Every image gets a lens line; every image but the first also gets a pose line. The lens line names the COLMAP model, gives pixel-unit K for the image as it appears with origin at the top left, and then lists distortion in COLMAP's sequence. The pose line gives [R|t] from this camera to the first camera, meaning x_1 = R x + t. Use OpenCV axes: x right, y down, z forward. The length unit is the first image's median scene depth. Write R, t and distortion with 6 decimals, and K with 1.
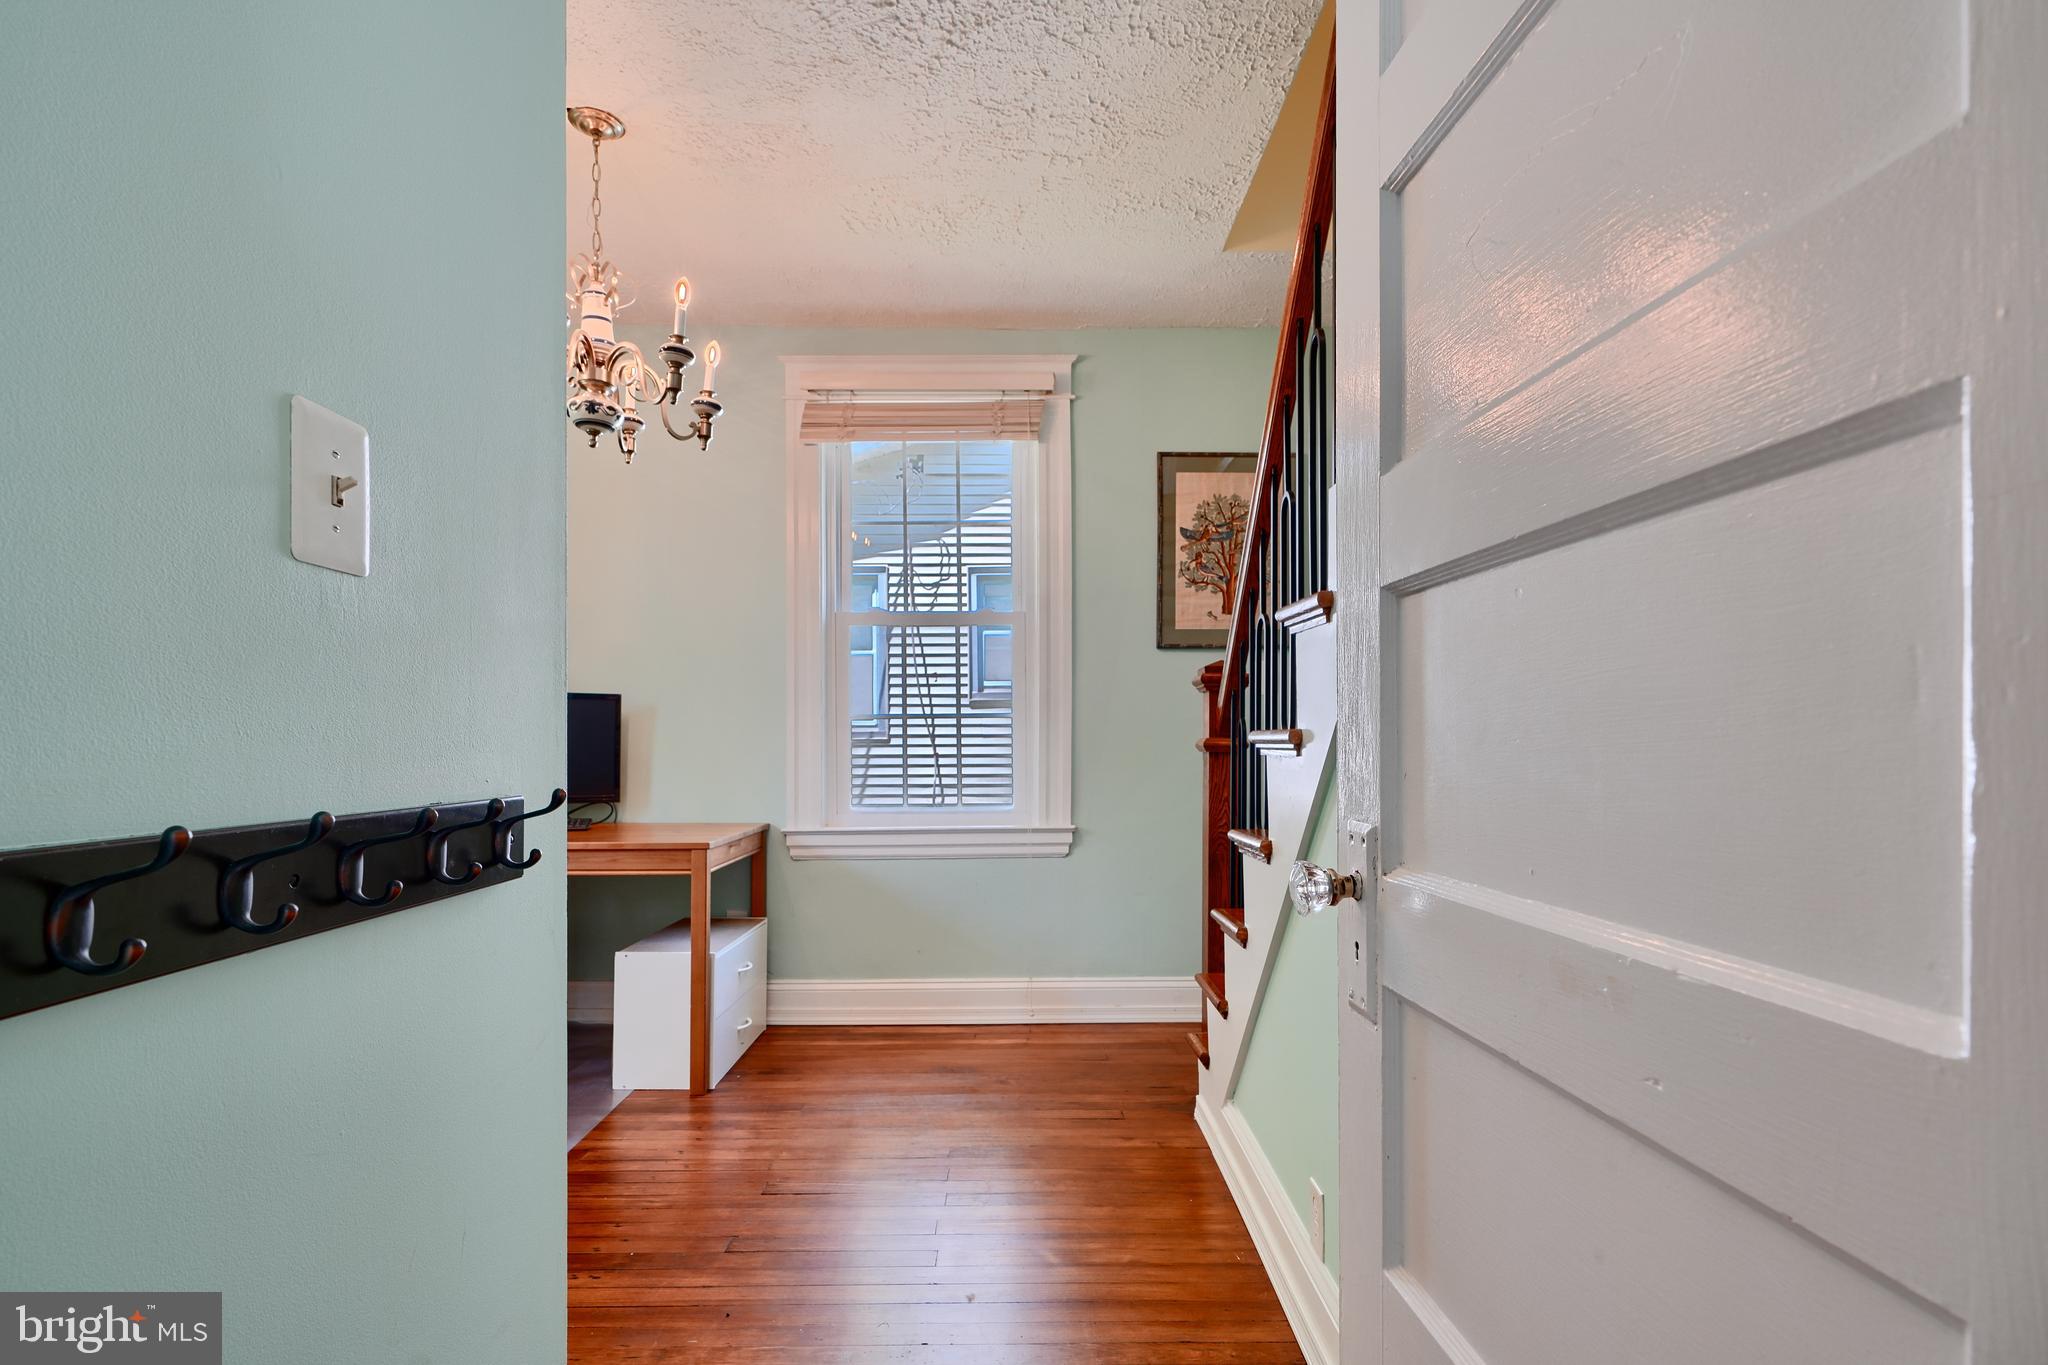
lens RADIAL K [[935.0, 0, 1004.1], [0, 935.0, 735.1], [0, 0, 1]] dist [-0.002460, 0.000077]
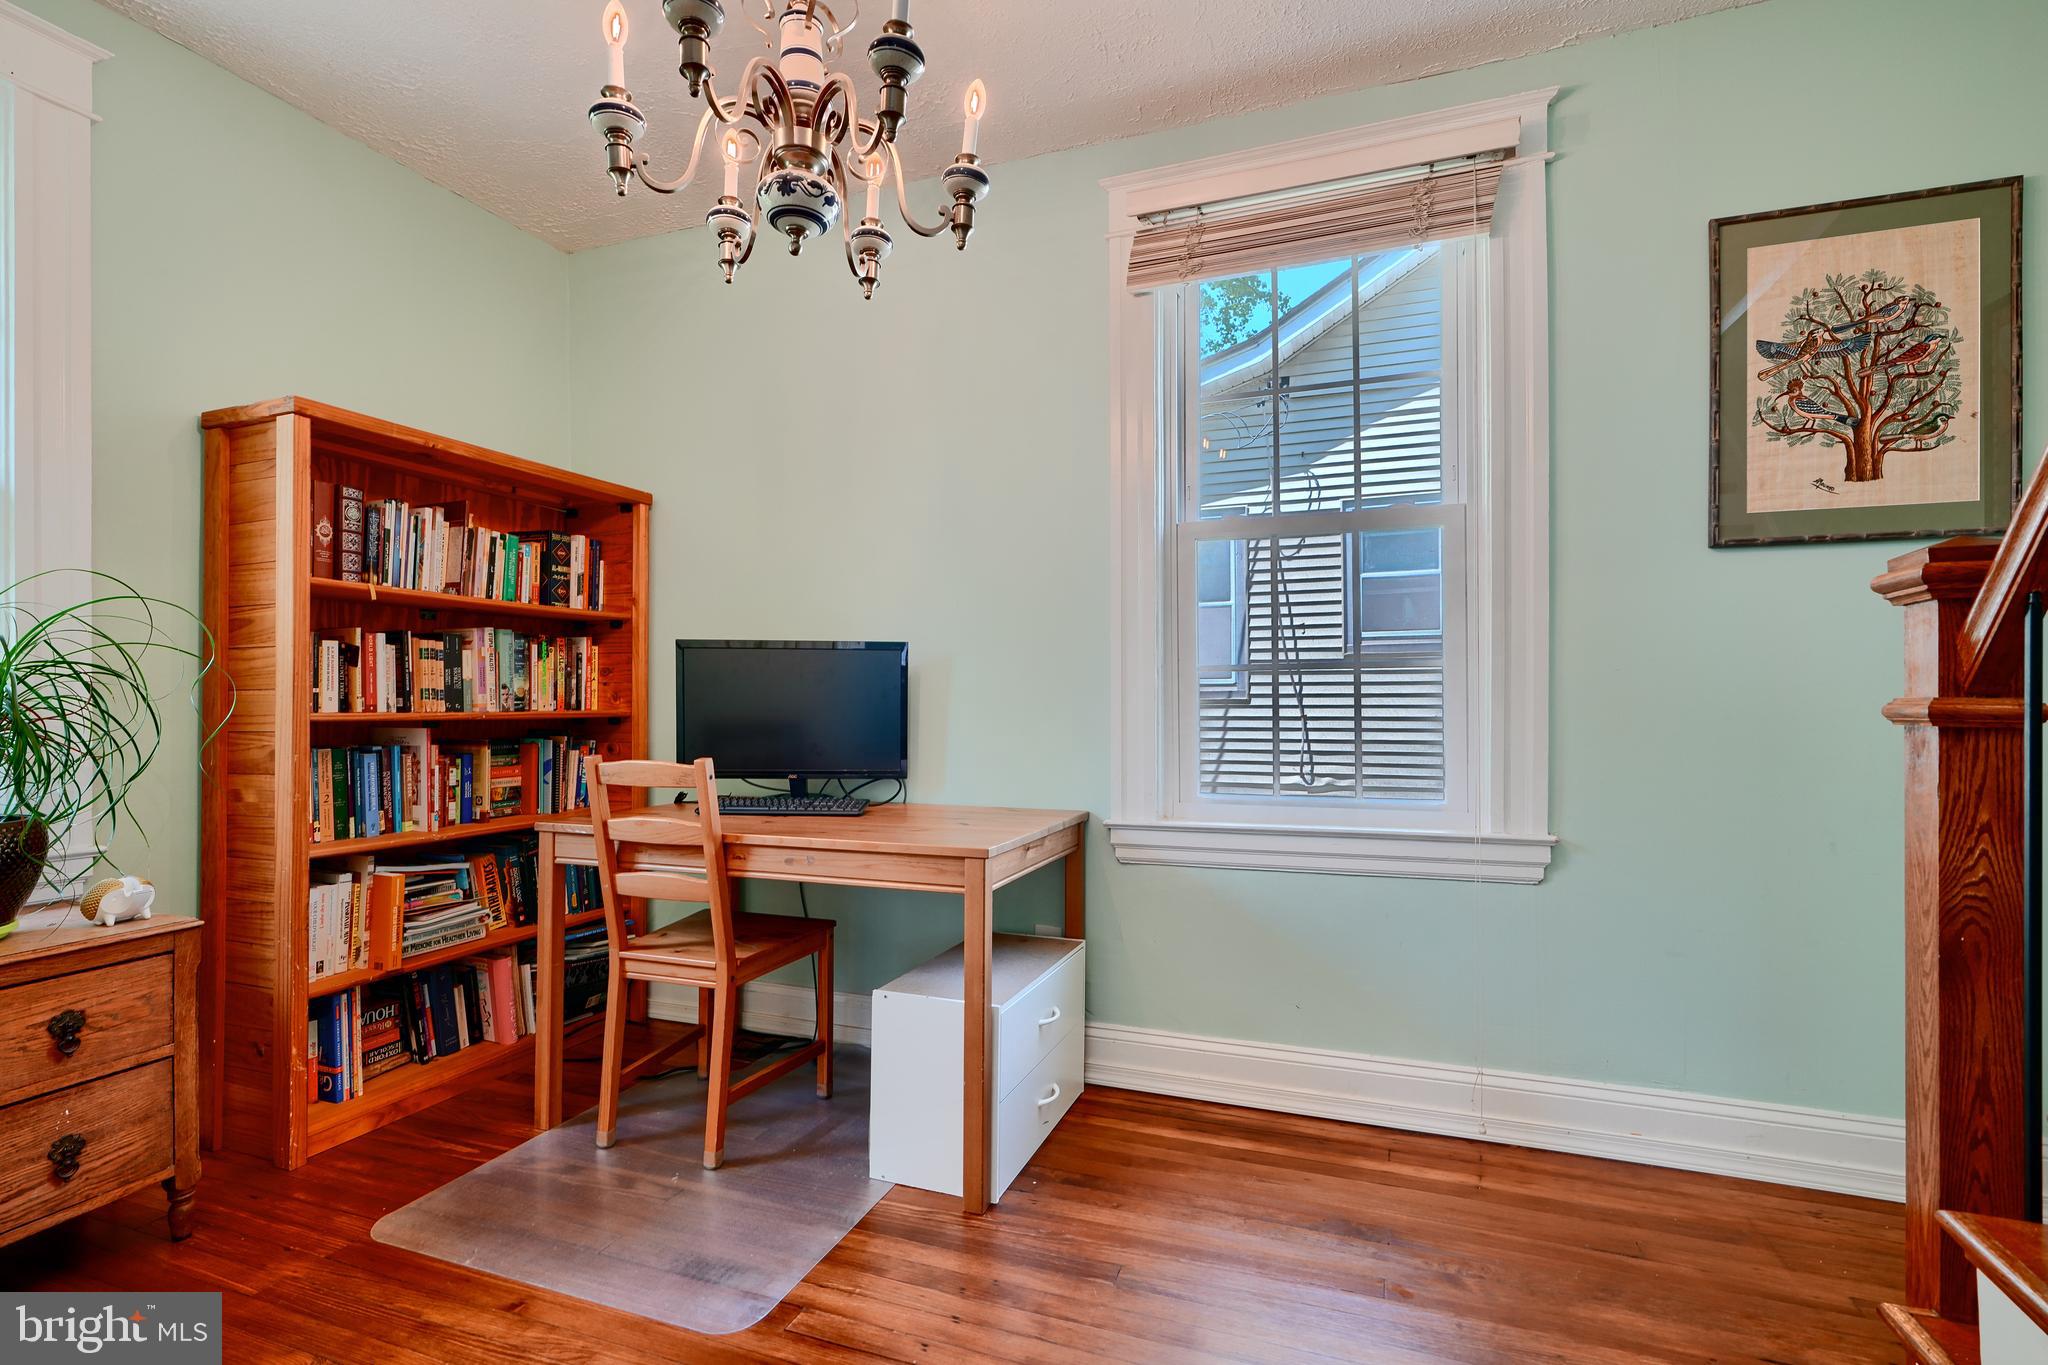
lens RADIAL K [[935.0, 0, 1024.3], [0, 935.0, 692.9], [0, 0, 1]] dist [-0.002460, 0.000077]
pose [[0.936802, -0.001641, -0.349855, -0.039287], [0.000840, 0.999997, -0.002442, 0.001382], [0.349858, 0.001994, 0.936801, 0.287887]]
